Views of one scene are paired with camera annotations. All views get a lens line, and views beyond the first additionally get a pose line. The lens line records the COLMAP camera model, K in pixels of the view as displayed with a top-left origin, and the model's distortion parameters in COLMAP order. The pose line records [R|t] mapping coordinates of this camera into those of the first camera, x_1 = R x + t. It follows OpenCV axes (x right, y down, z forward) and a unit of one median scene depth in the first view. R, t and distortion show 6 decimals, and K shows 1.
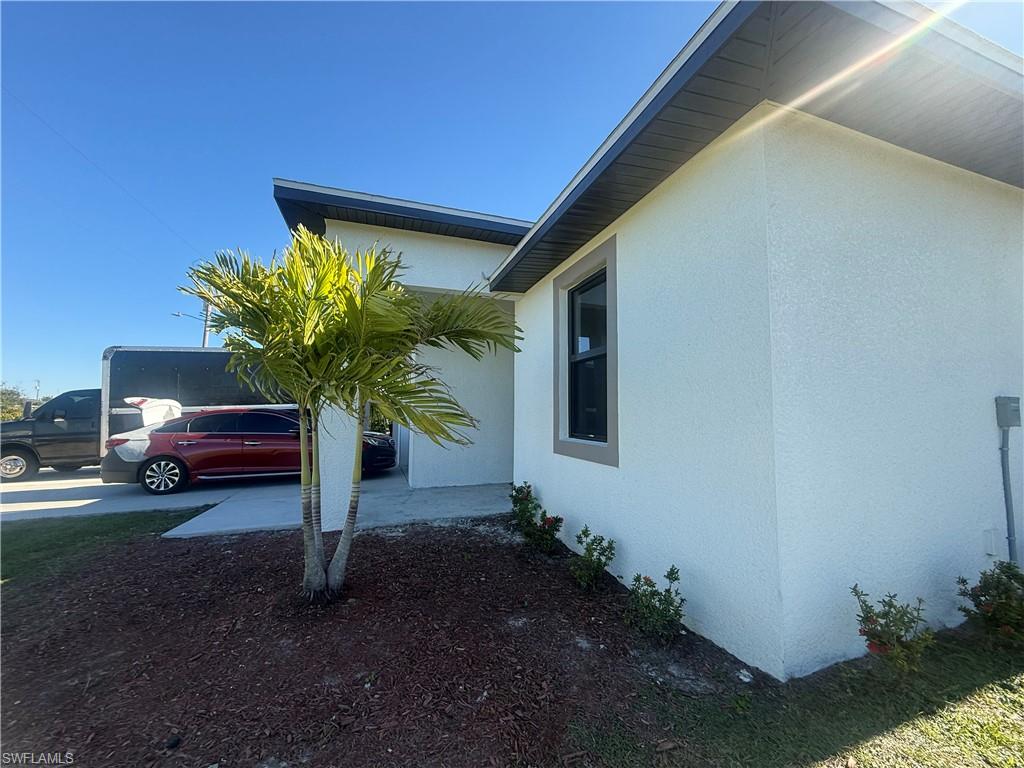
lens RADIAL K [[408.3, 0, 512.0], [0, 408.3, 384.0], [0, 0, 1]] dist [-0.000168, -0.000809]
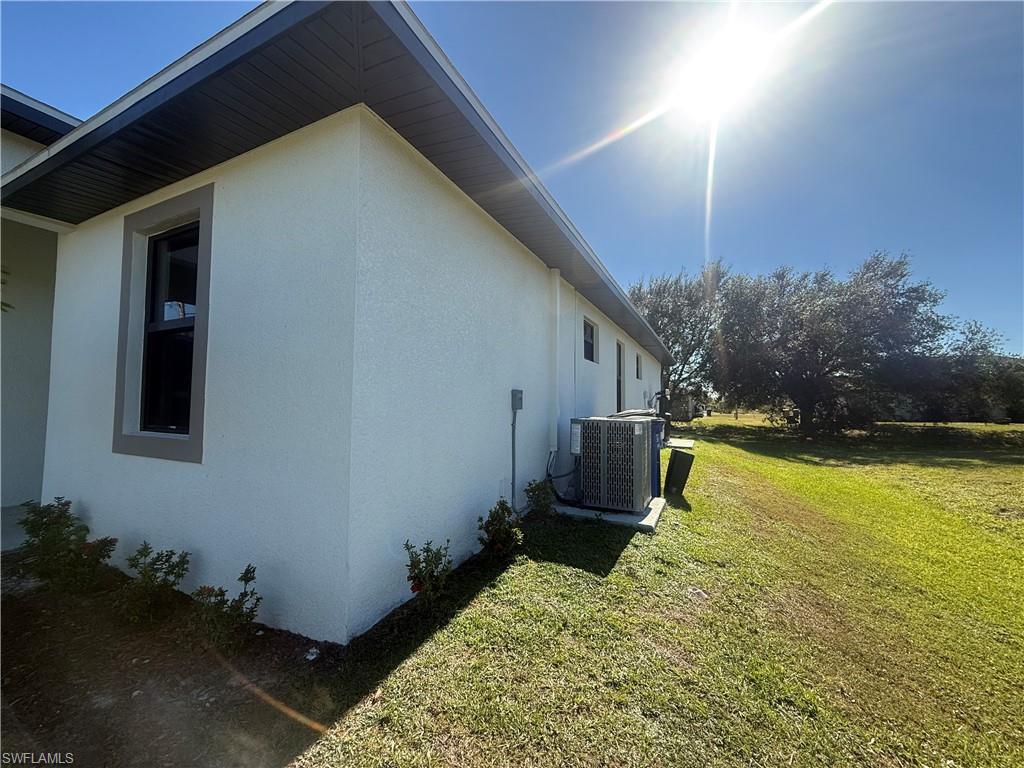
lens RADIAL K [[408.3, 0, 512.0], [0, 408.3, 384.0], [0, 0, 1]] dist [-0.000168, -0.000809]
pose [[0.699648, 0.033798, 0.713688, 0.142693], [-0.055781, 0.998416, 0.007401, 0.000255], [-0.712307, -0.044989, 0.700425, -0.041463]]
